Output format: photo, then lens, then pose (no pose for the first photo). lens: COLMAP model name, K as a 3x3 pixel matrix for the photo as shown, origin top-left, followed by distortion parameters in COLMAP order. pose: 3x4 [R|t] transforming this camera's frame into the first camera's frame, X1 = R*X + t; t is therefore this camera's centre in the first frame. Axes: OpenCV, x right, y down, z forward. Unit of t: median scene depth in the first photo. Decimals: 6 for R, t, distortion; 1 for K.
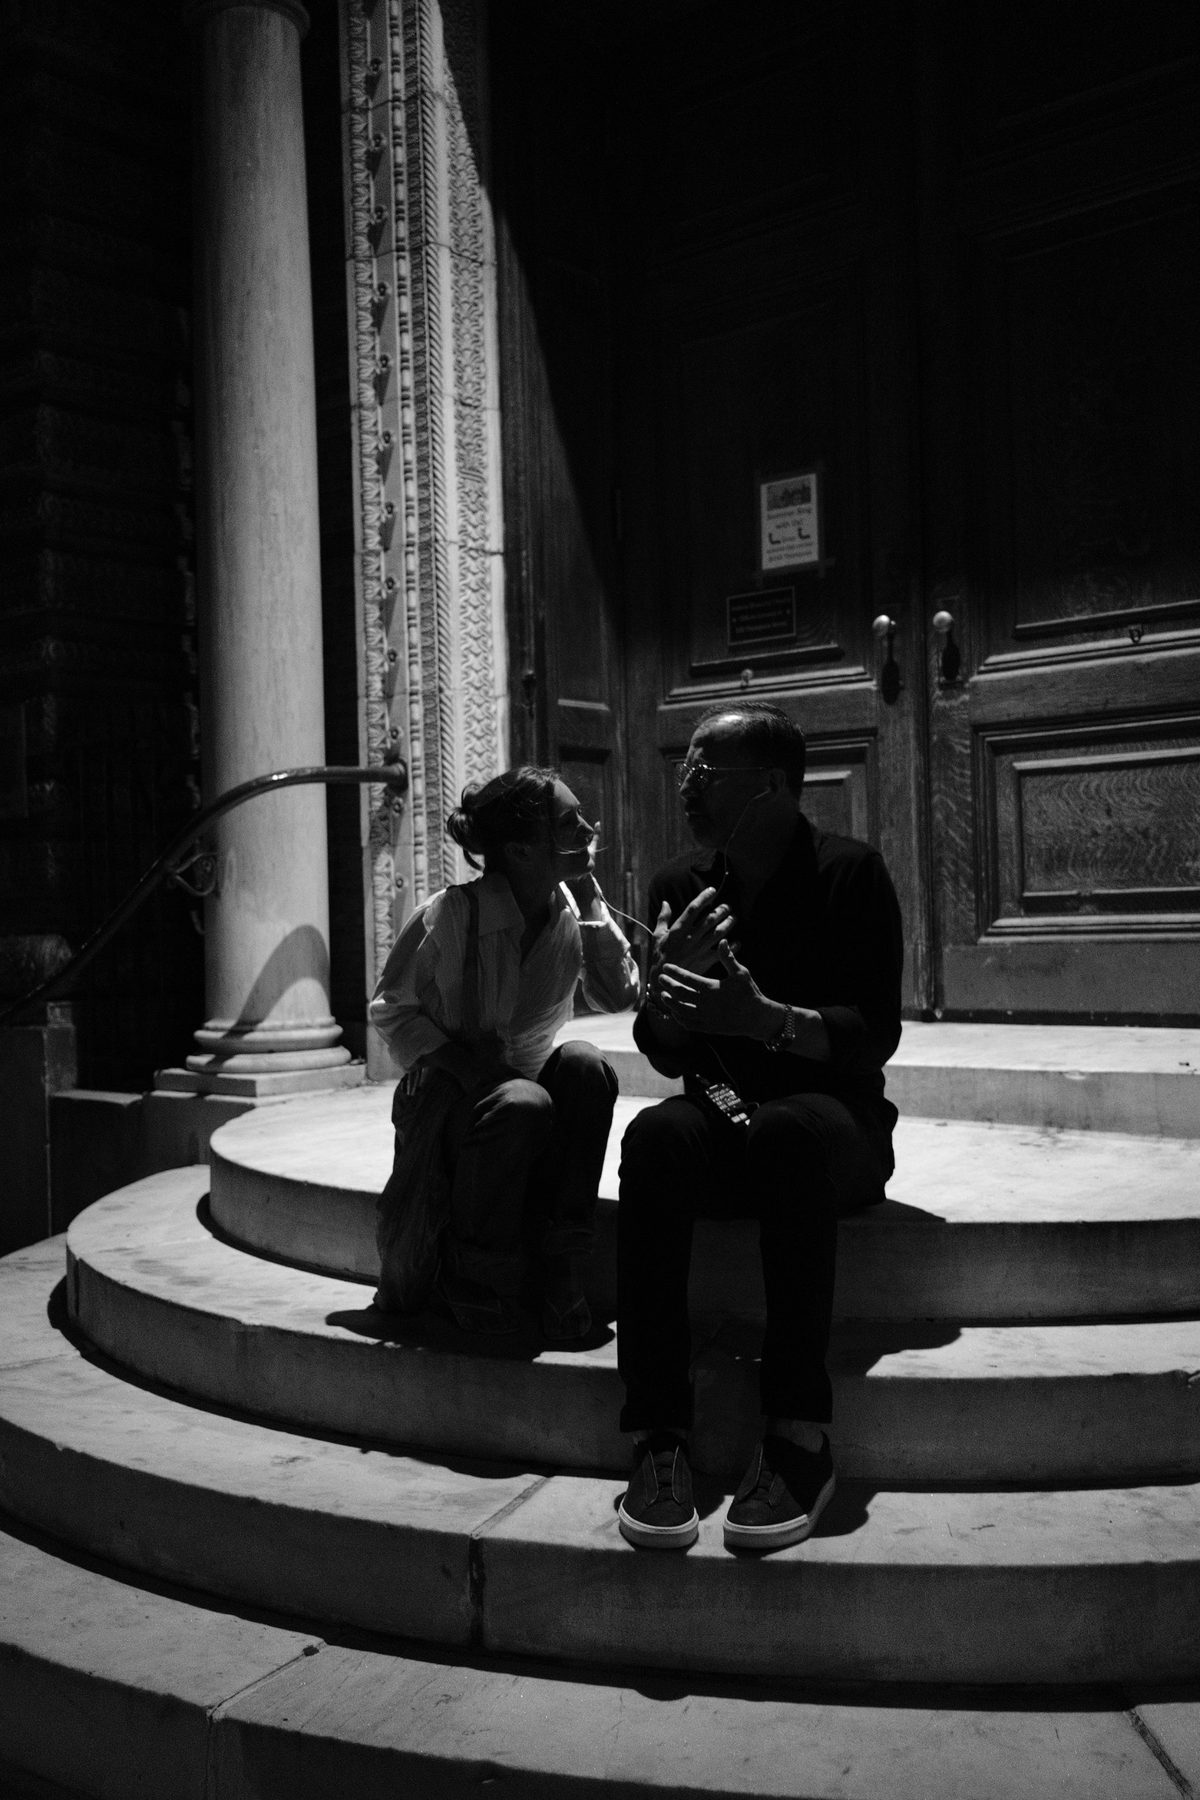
lens RADIAL K [[1727.1, 0, 612.3], [0, 1727.1, 907.3], [0, 0, 1]] dist [-0.005429, 0.011435]
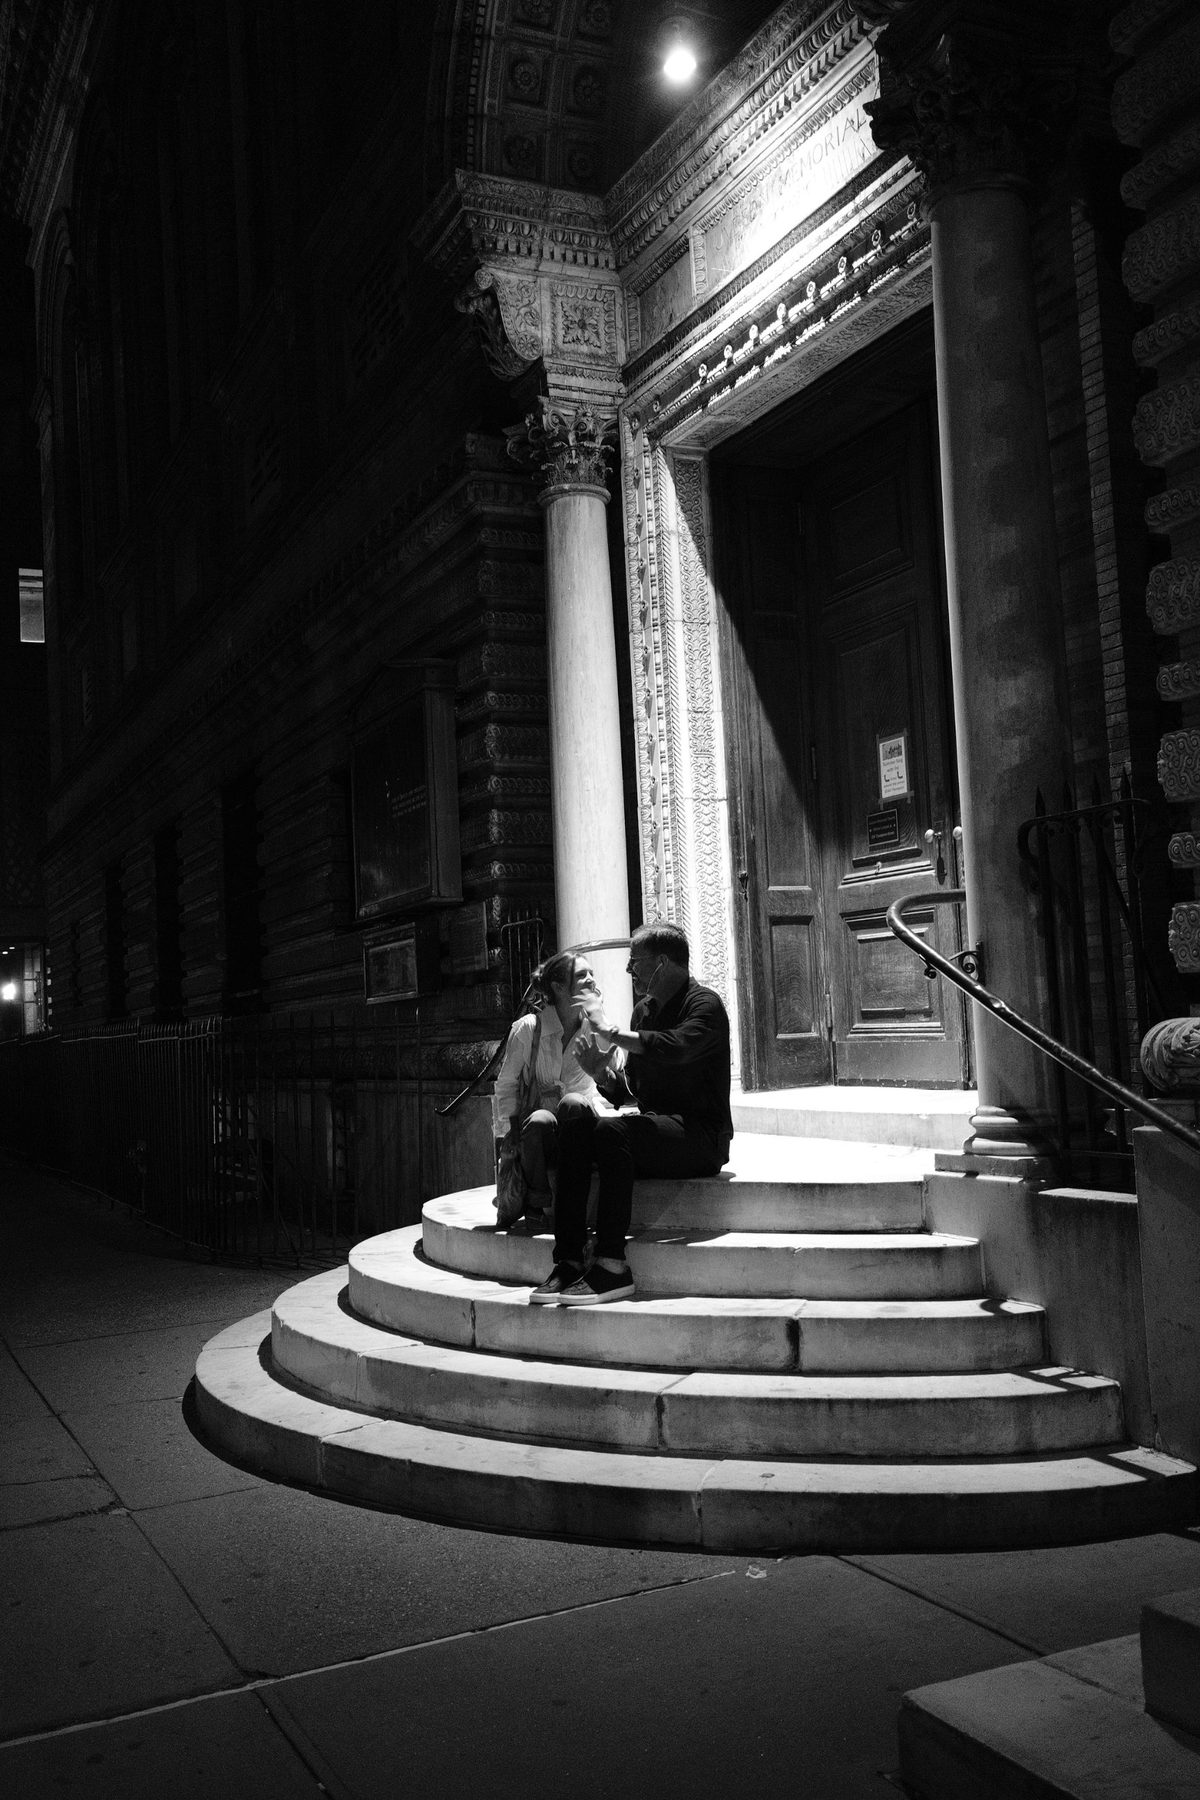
lens RADIAL K [[1727.1, 0, 612.3], [0, 1727.1, 907.3], [0, 0, 1]] dist [-0.005429, 0.011435]
pose [[0.906325, -0.045317, -0.420143, 0.522288], [0.022594, 0.998008, -0.058908, -0.012476], [0.421976, 0.043898, 0.905544, -0.508239]]
